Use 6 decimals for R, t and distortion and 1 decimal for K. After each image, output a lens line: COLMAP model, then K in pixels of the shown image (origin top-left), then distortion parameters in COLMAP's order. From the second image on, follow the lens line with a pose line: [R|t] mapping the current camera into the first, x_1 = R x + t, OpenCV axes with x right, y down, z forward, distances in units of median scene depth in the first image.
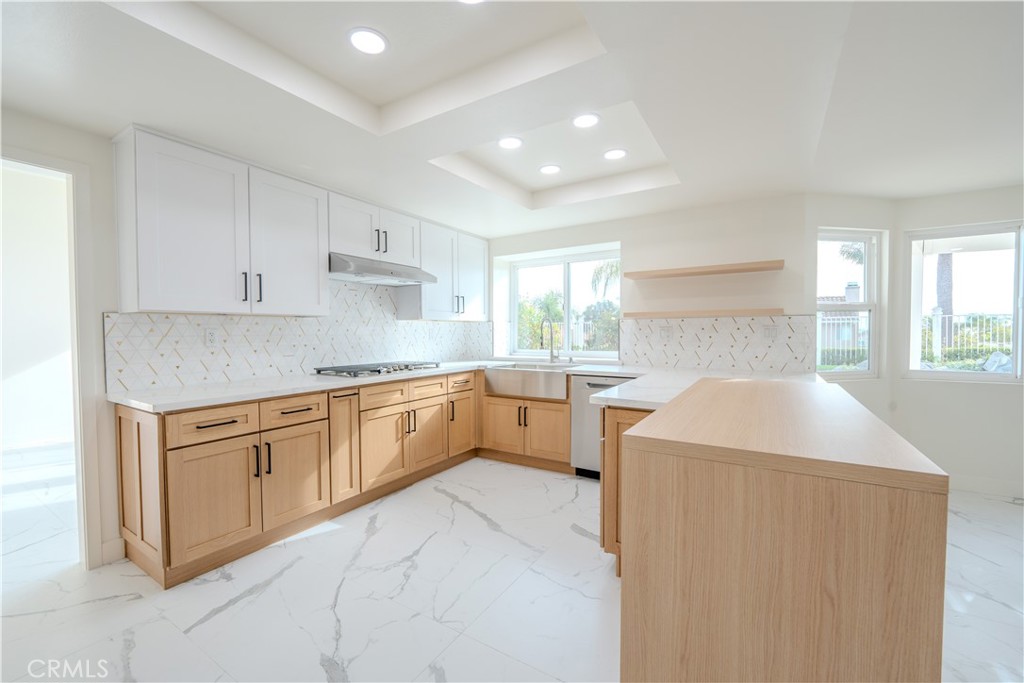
lens RADIAL K [[411.4, 0, 512.0], [0, 411.4, 341.5], [0, 0, 1]] dist [-0.010365, -0.000541]
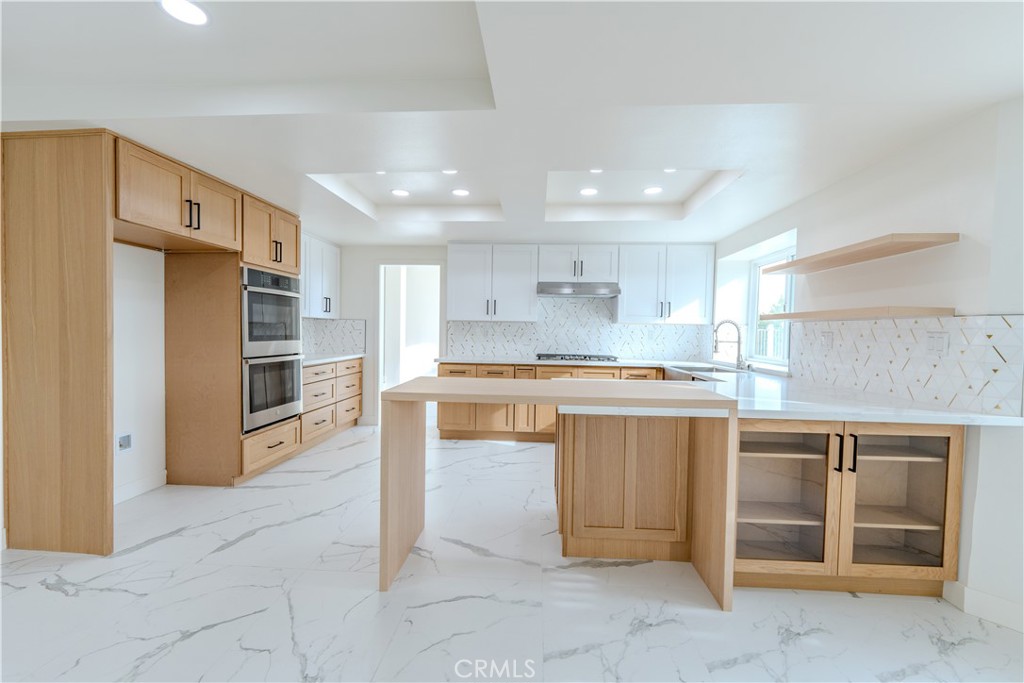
lens RADIAL K [[408.8, 0, 512.0], [0, 408.8, 341.5], [0, 0, 1]] dist [-0.002147, 0.000380]
pose [[0.477999, 0.036898, -0.877585, 0.858932], [-0.040590, 0.998978, 0.019894, -0.010259], [0.877422, 0.026112, 0.479008, 0.130504]]
